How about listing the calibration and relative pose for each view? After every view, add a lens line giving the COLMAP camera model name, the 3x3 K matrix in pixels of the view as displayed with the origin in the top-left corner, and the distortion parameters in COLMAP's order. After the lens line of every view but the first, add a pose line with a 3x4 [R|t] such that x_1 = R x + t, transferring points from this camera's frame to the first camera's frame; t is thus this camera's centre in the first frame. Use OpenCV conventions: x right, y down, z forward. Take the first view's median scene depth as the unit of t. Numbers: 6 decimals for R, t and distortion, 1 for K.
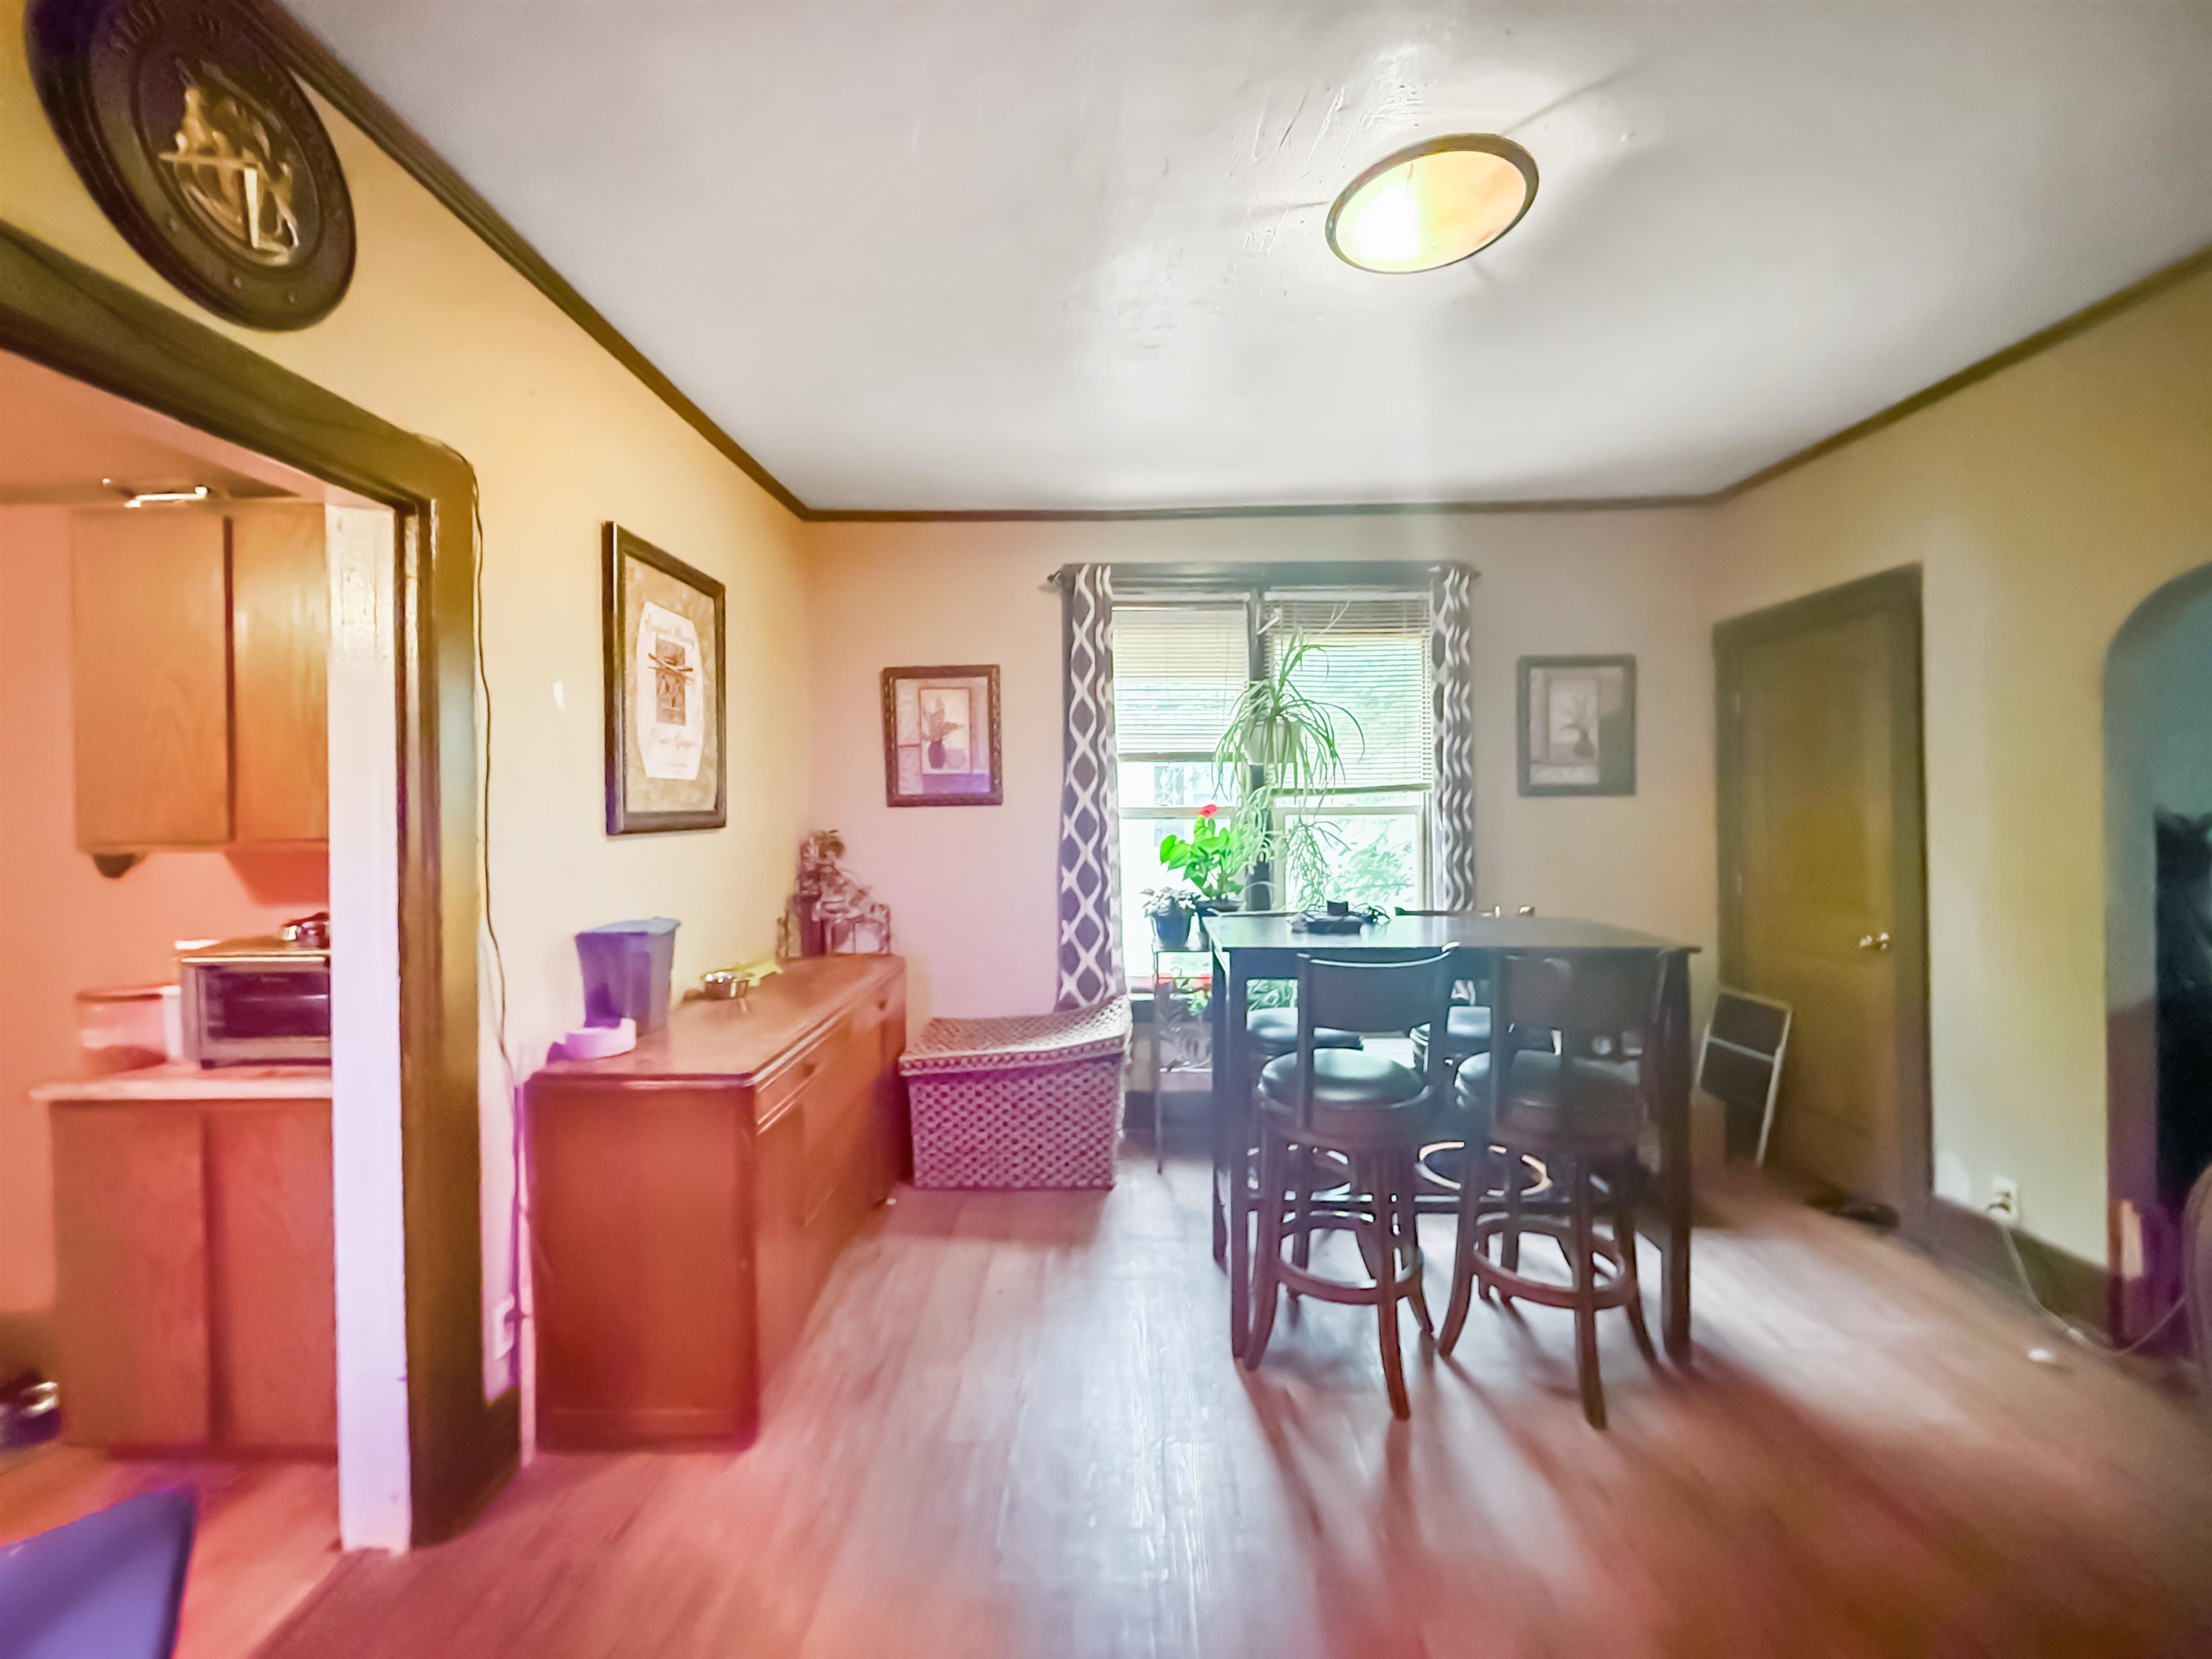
lens RADIAL K [[882.4, 0, 1108.0], [0, 882.4, 803.6], [0, 0, 1]] dist [-0.013864, -0.000216]
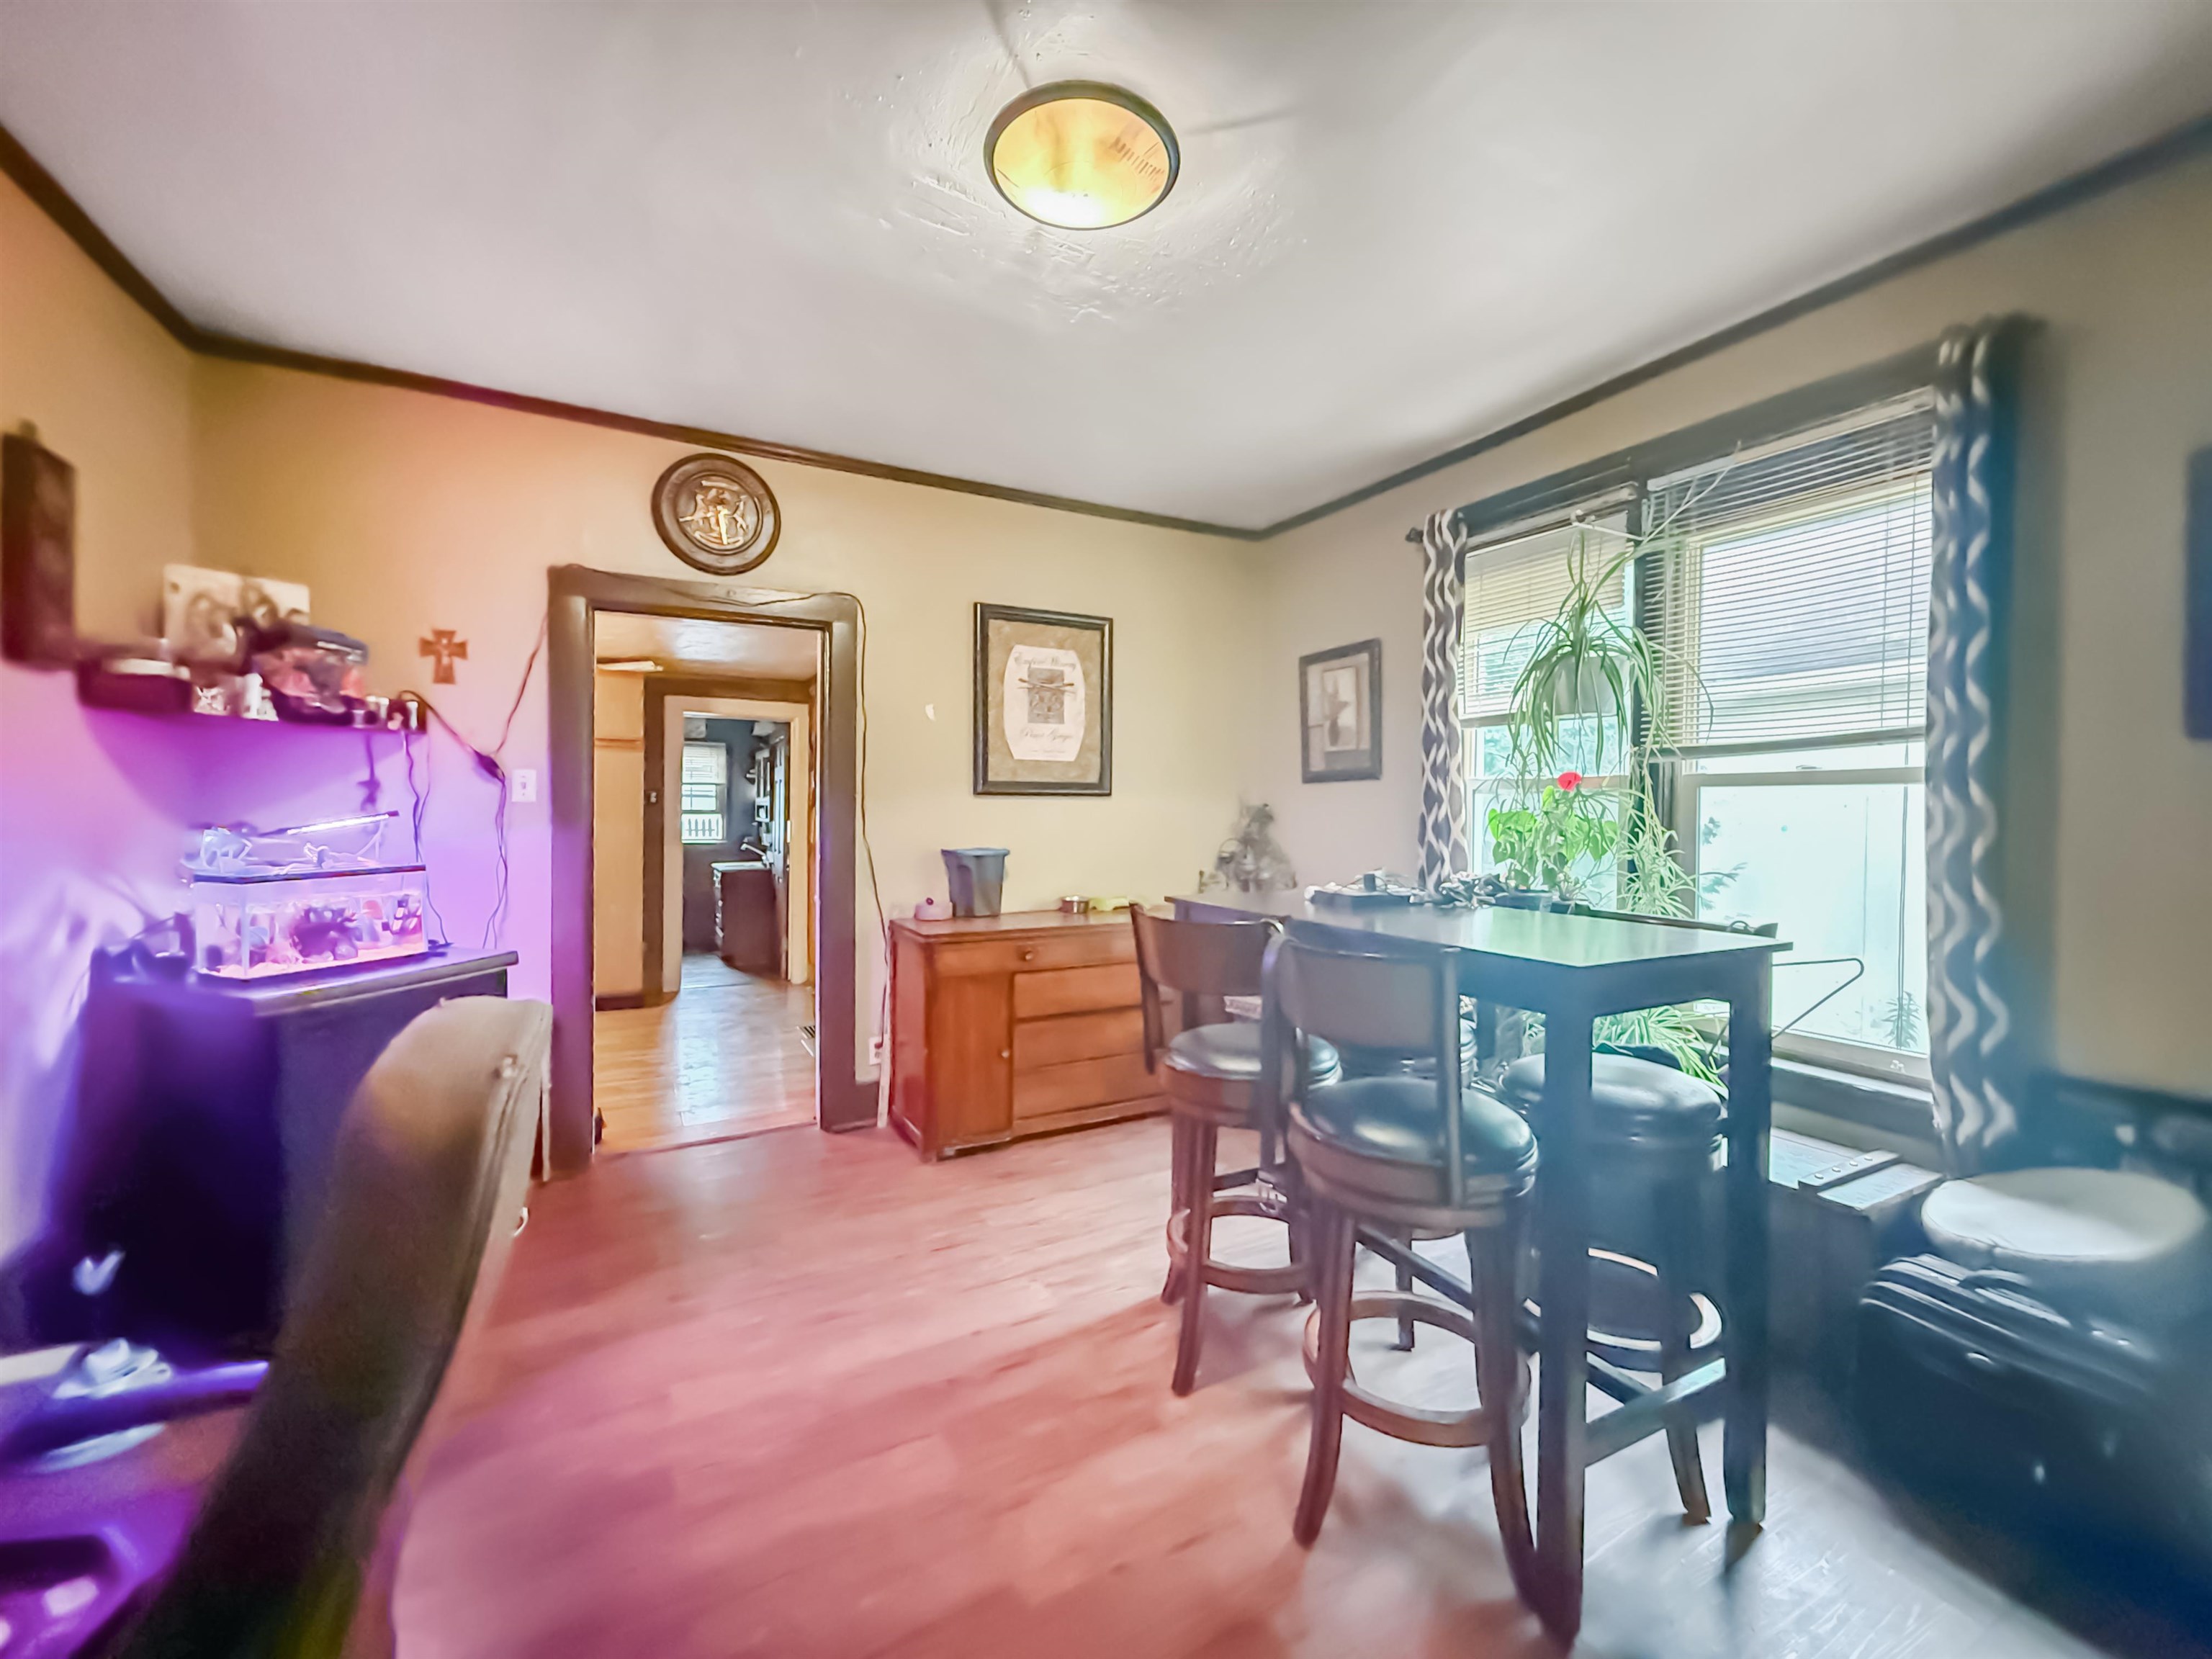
lens RADIAL K [[899.9, 0, 1111.1], [0, 899.9, 821.4], [0, 0, 1]] dist [-0.000931, -0.000150]
pose [[0.486332, 0.021221, -0.873516, 0.789365], [-0.006081, 0.999763, 0.020903, 0.037906], [0.873753, -0.004854, 0.486346, 0.314527]]
